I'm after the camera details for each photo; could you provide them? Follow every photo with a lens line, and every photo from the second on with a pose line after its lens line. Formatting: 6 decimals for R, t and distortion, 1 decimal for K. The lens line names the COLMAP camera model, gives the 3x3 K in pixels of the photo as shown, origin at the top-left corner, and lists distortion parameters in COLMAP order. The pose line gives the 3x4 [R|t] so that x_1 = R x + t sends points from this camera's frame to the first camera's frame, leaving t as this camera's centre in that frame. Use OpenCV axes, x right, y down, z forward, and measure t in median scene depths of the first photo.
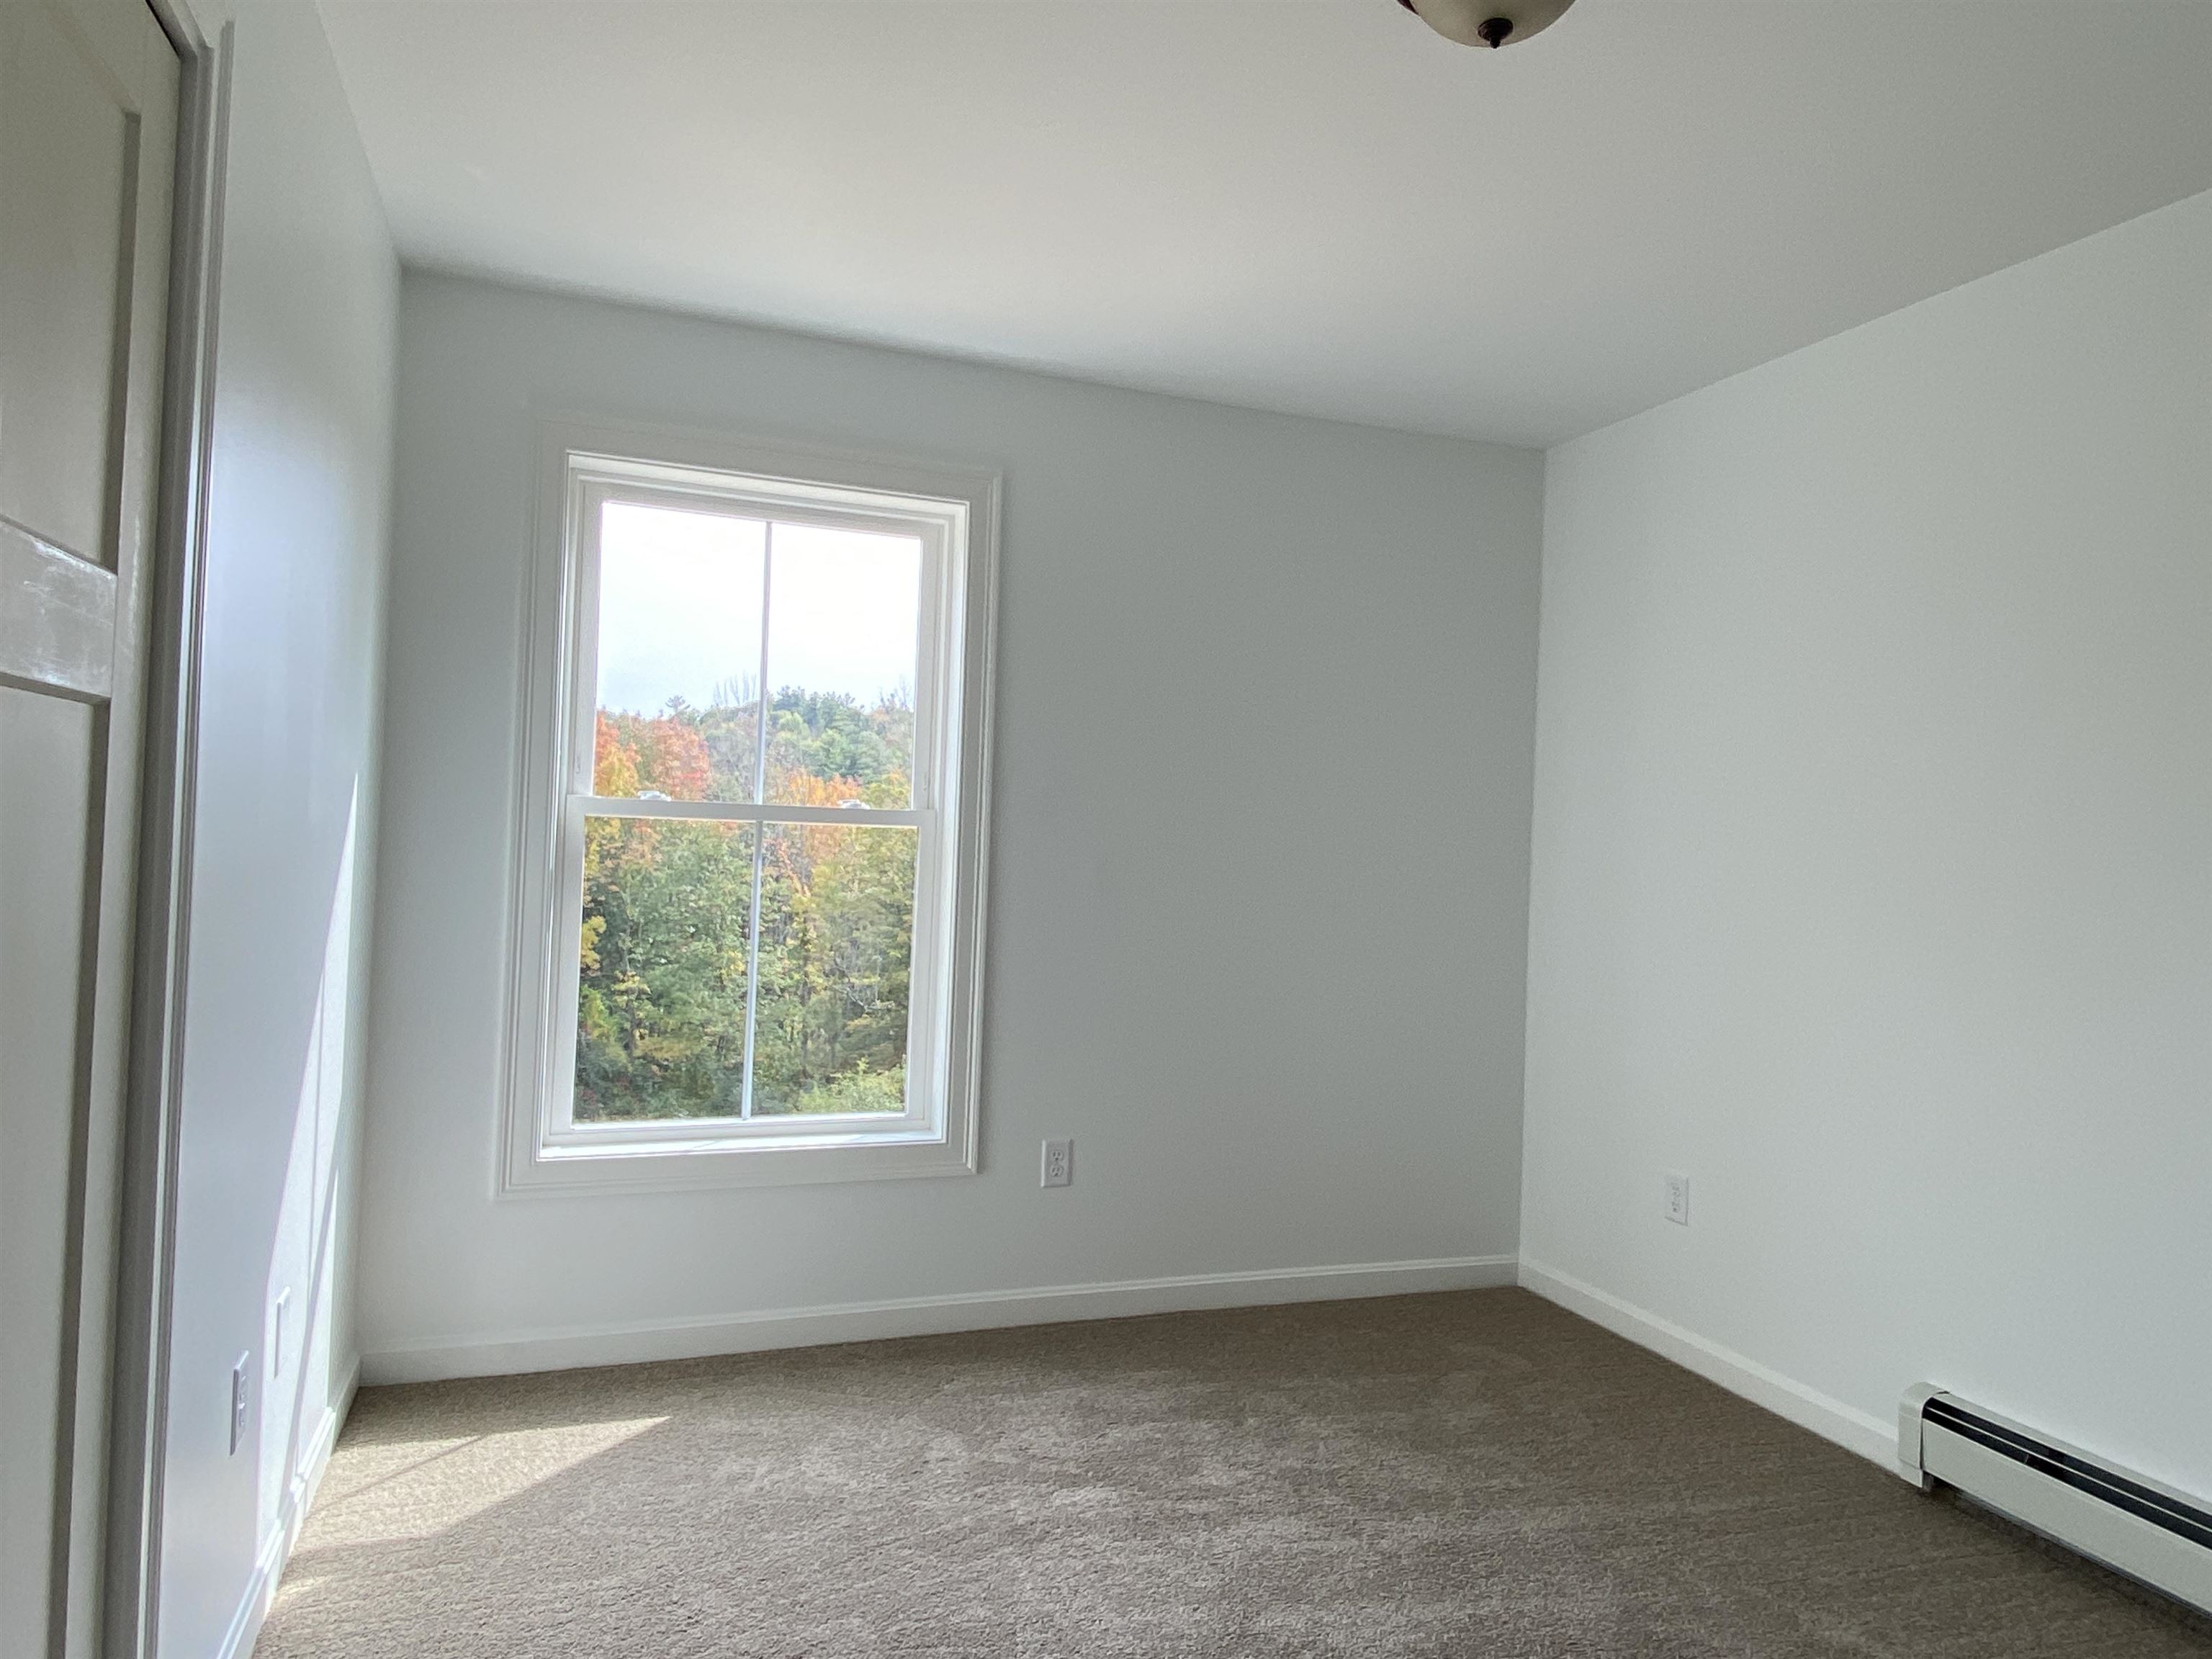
lens RADIAL K [[1393.8, 0, 1106.0], [0, 1393.8, 829.5], [0, 0, 1]] dist [0.003411, 0.000507]
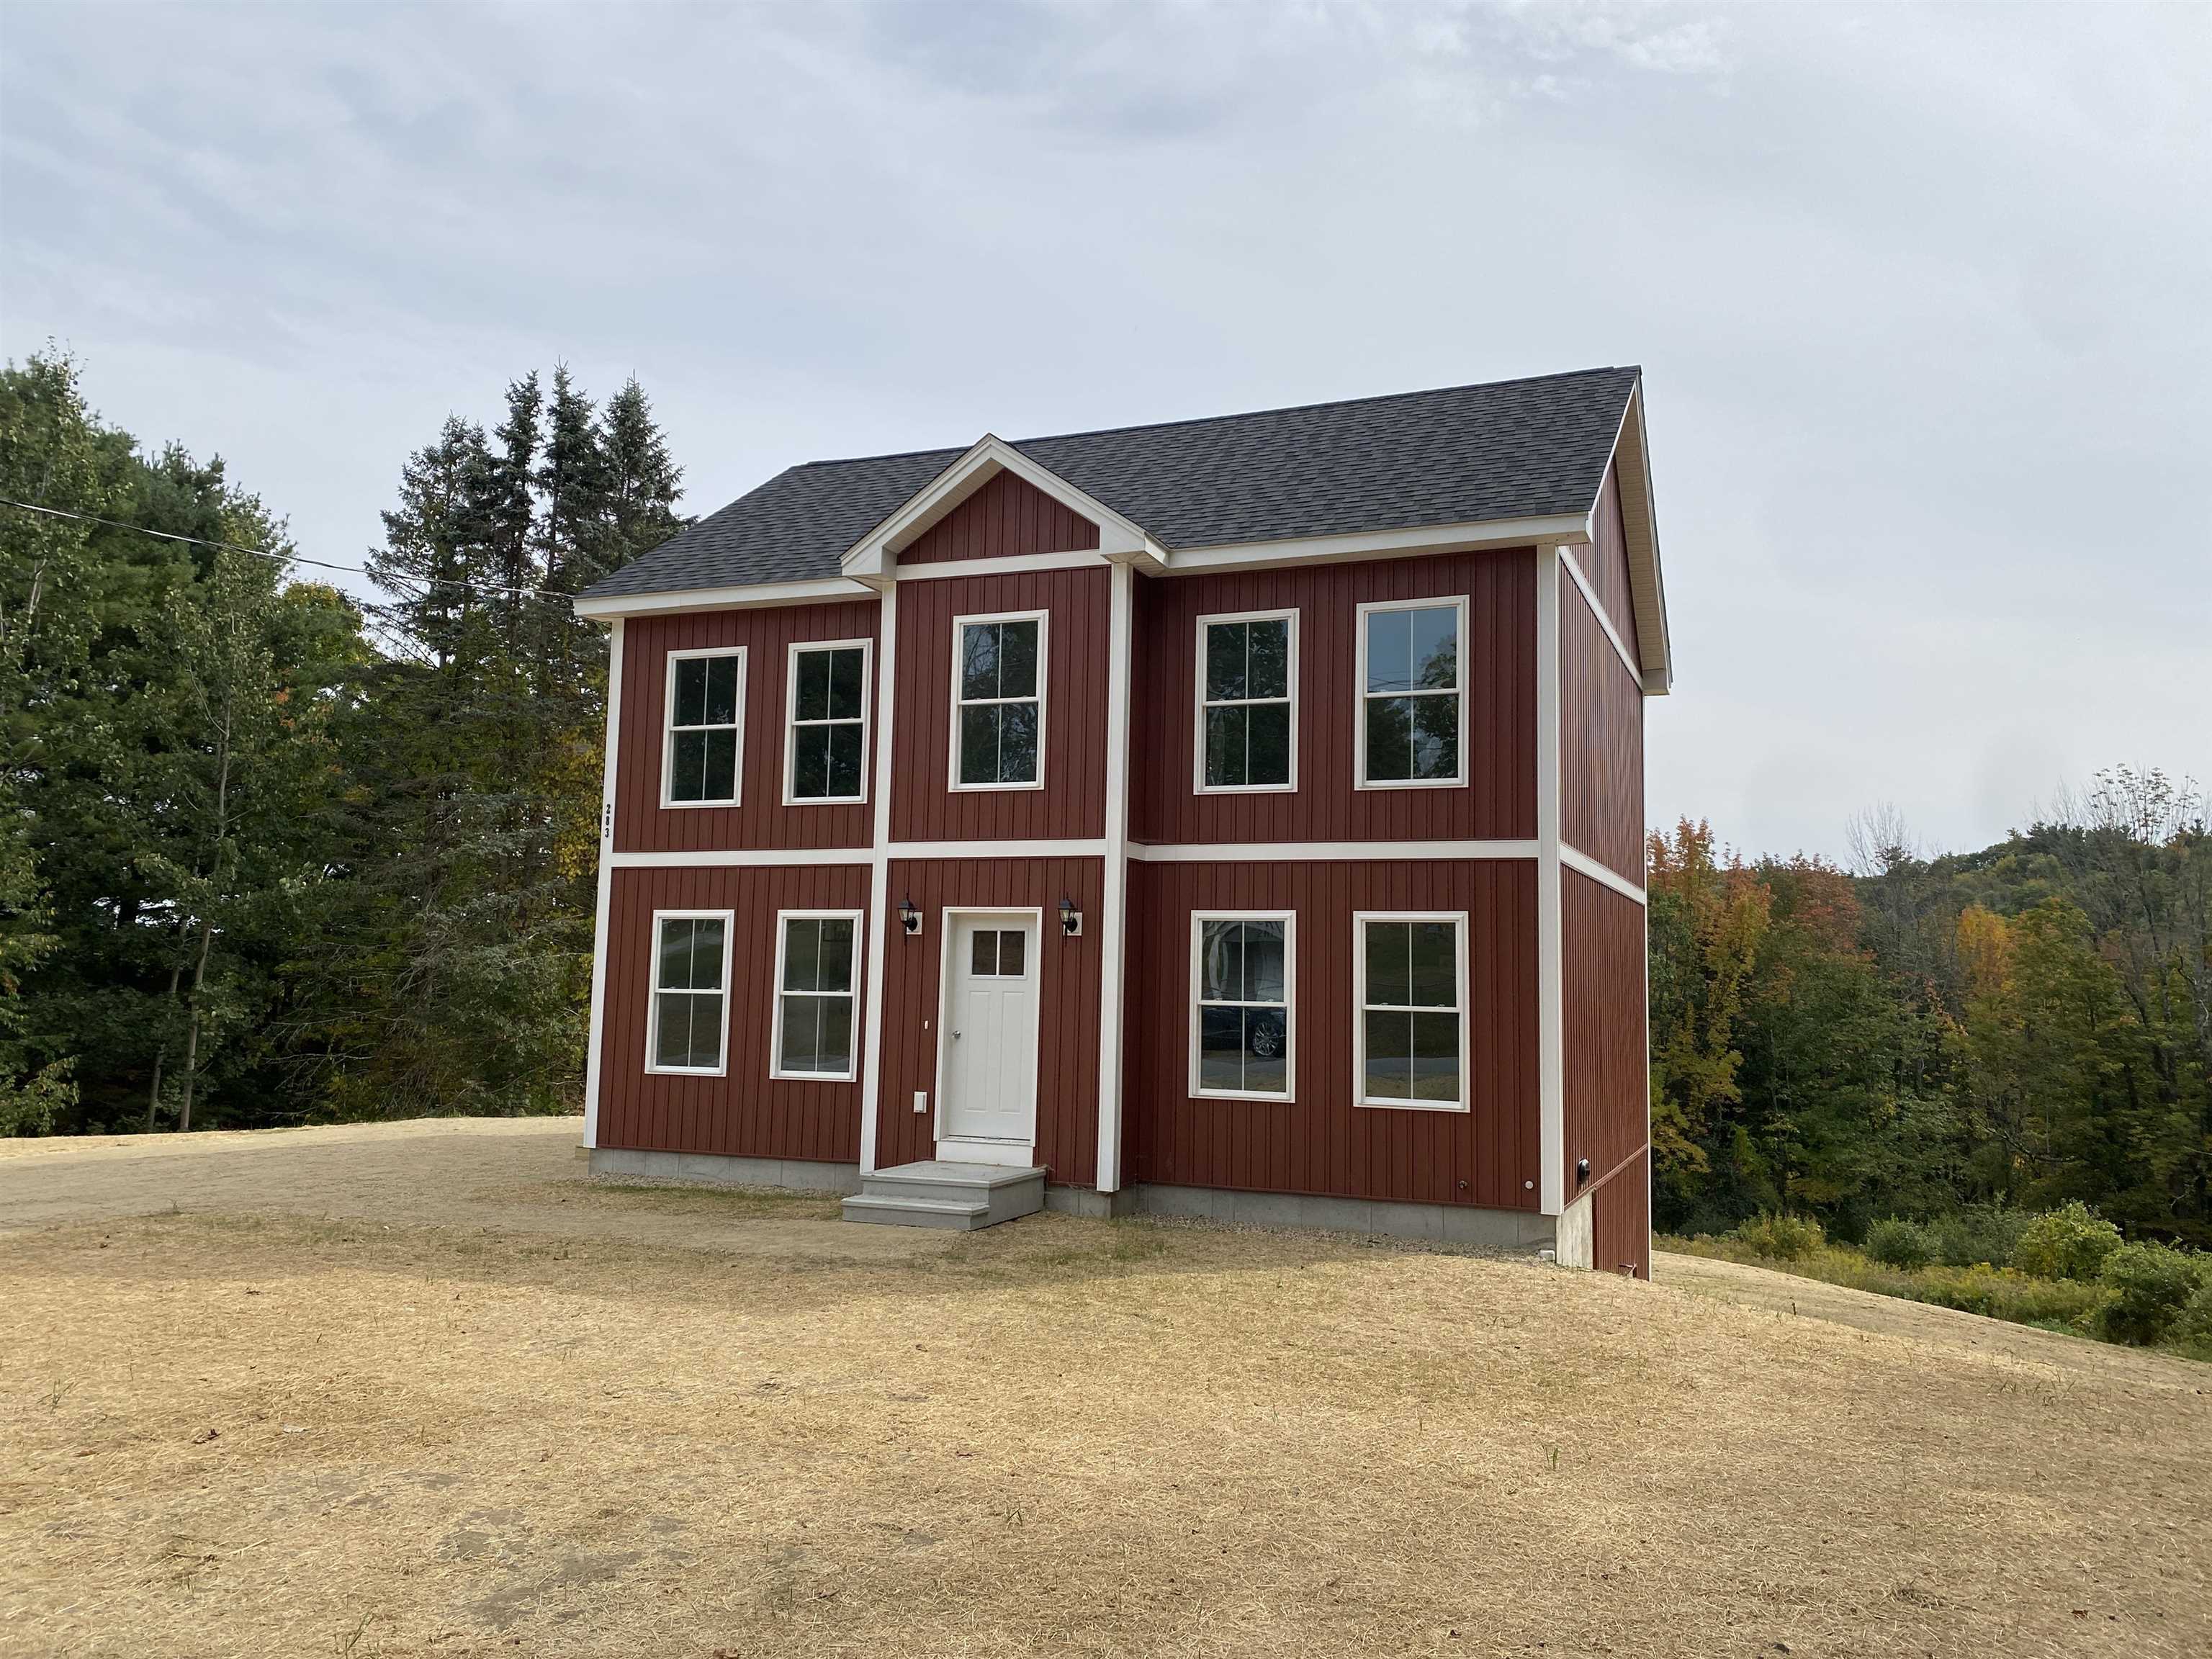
lens RADIAL K [[1656.1, 0, 1106.0], [0, 1656.1, 829.5], [0, 0, 1]] dist [-0.003636, -0.002185]
pose [[0.723717, -0.088579, -0.684388, 0.141005], [0.009505, 0.992913, -0.118459, 0.035848], [0.690031, 0.079226, 0.719430, -0.207332]]
